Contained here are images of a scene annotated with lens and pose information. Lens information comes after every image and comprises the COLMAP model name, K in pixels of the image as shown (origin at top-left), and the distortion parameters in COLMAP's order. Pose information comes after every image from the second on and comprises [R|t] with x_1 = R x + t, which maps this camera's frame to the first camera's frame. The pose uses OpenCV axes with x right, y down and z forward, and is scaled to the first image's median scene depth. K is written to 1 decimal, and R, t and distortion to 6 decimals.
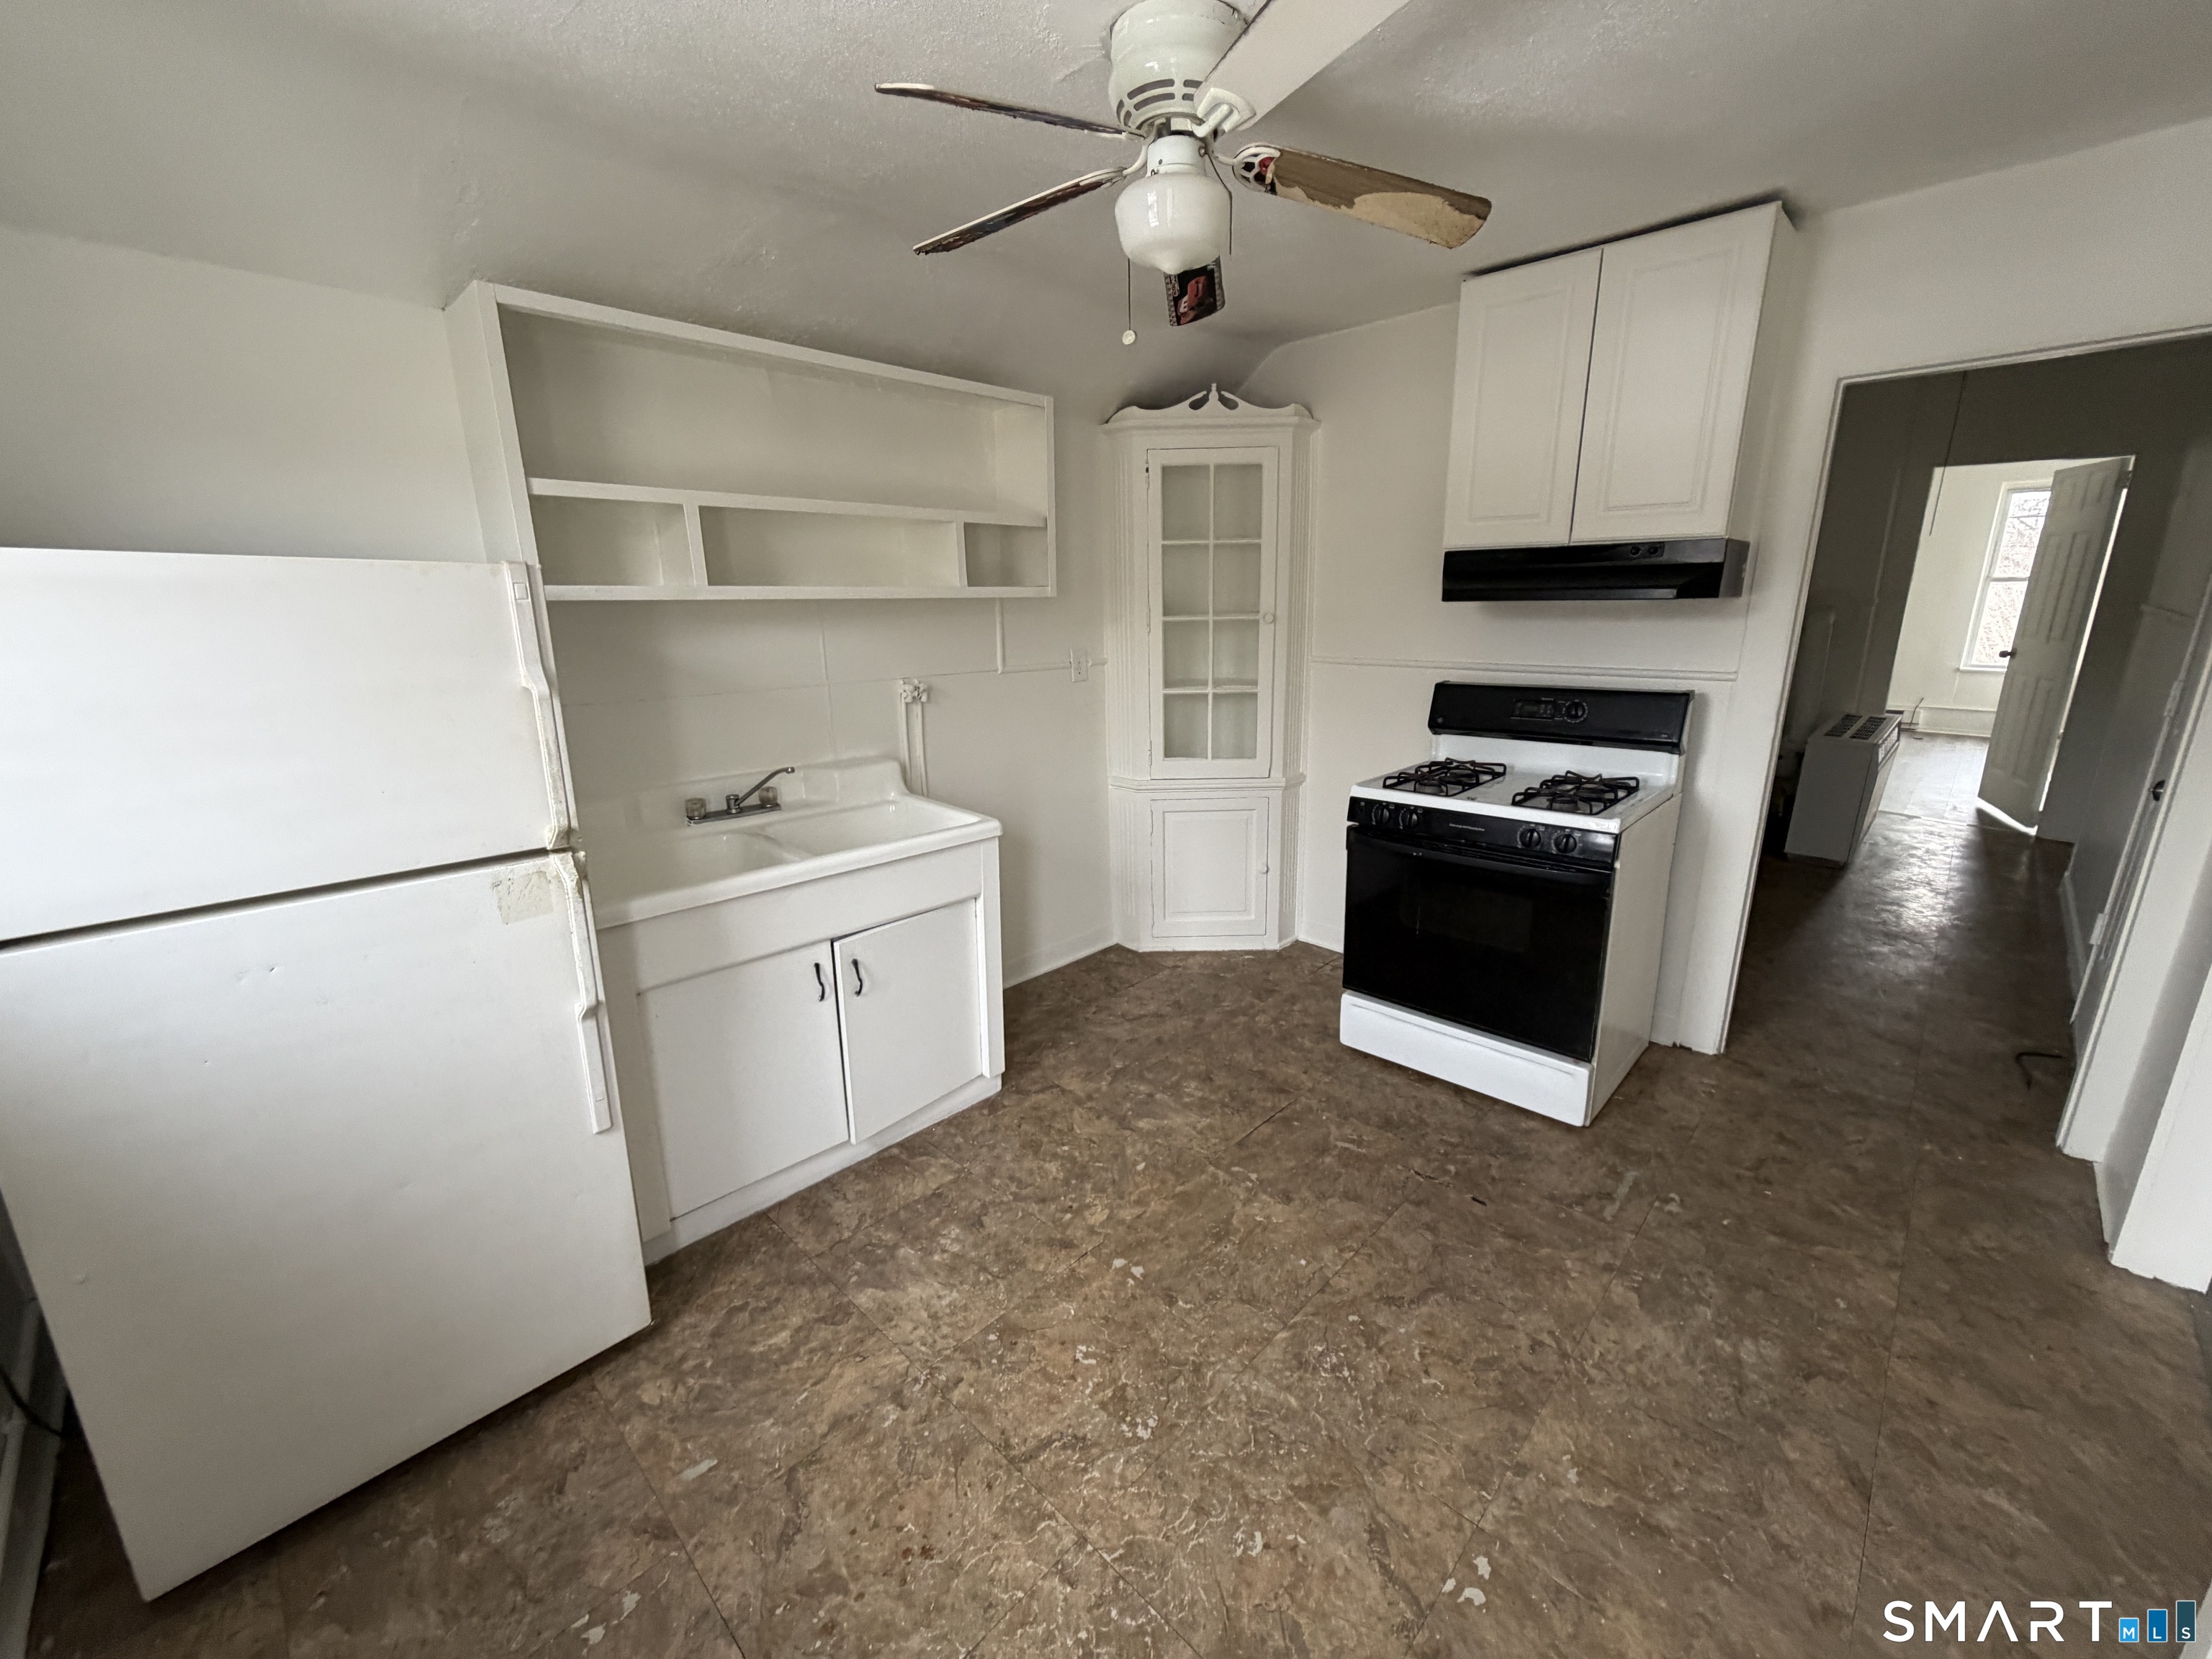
lens RADIAL K [[887.7, 0, 1104.0], [0, 887.7, 830.9], [0, 0, 1]] dist [-0.001173, -0.000200]
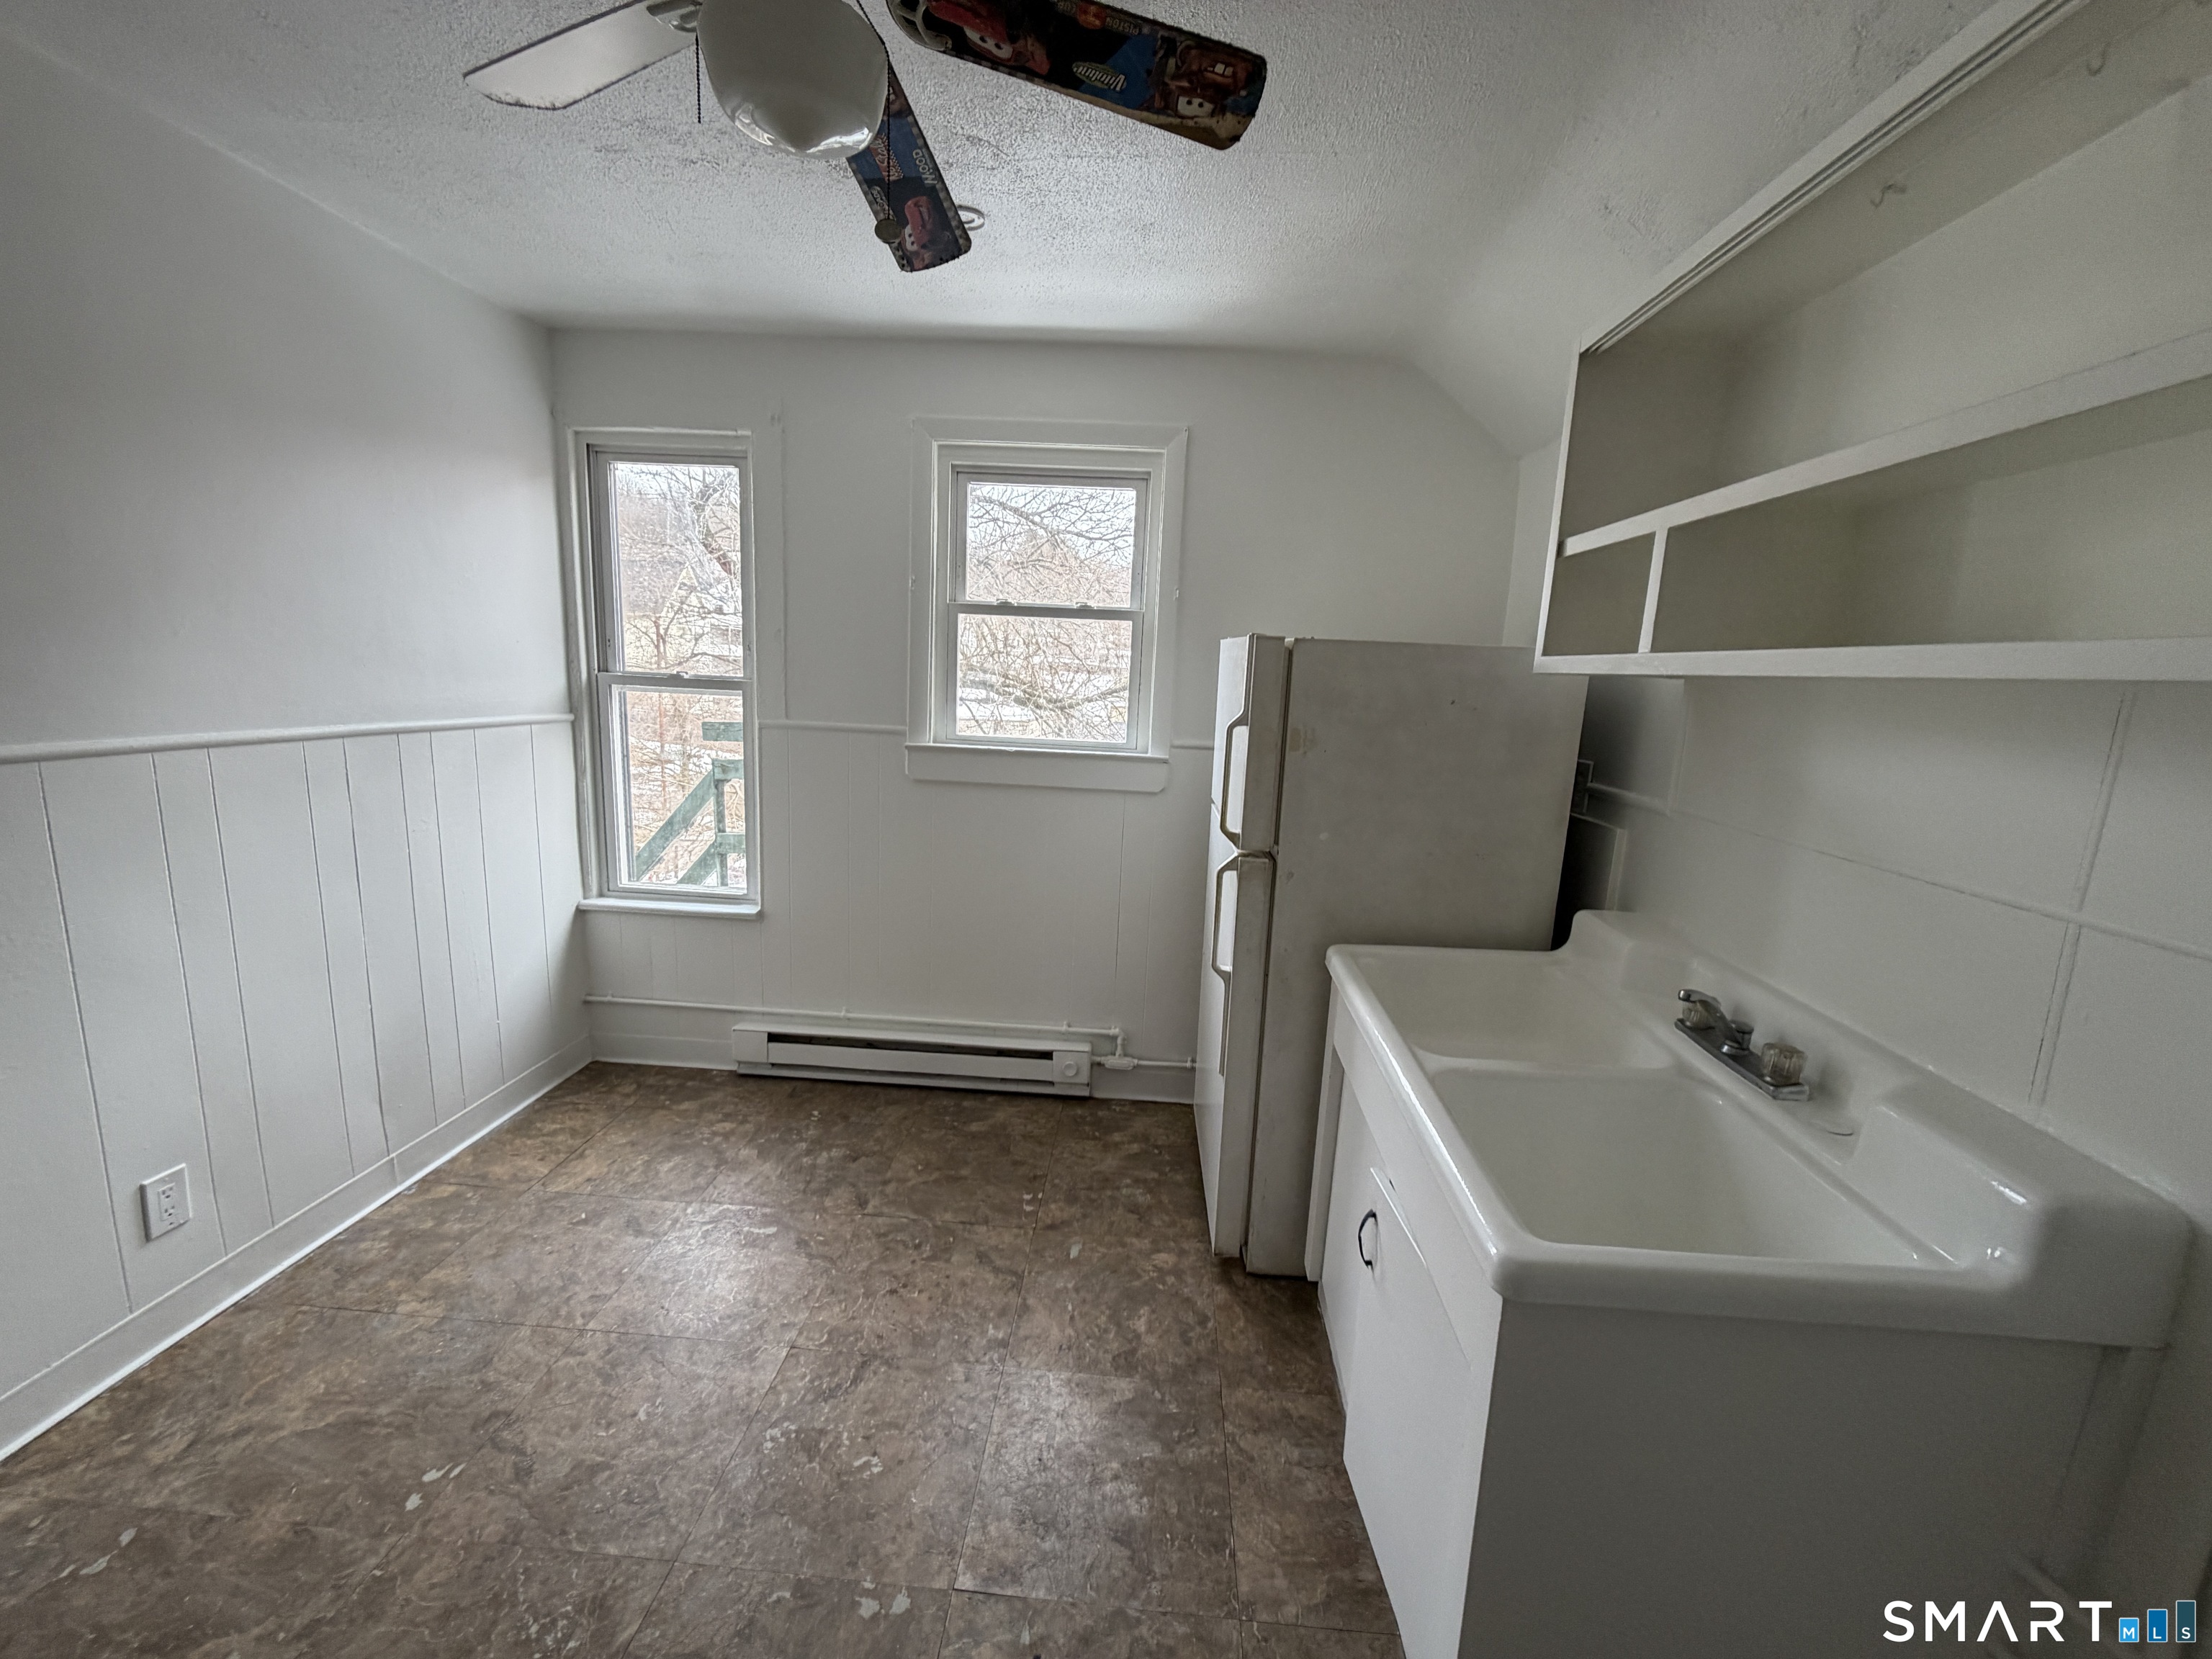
lens RADIAL K [[887.7, 0, 1113.5], [0, 887.7, 822.3], [0, 0, 1]] dist [-0.001173, -0.000200]
pose [[-0.752054, 0.088666, -0.653110, 0.347978], [-0.203702, 0.911130, 0.358257, -0.410187], [0.626833, 0.402468, -0.667158, 1.605675]]
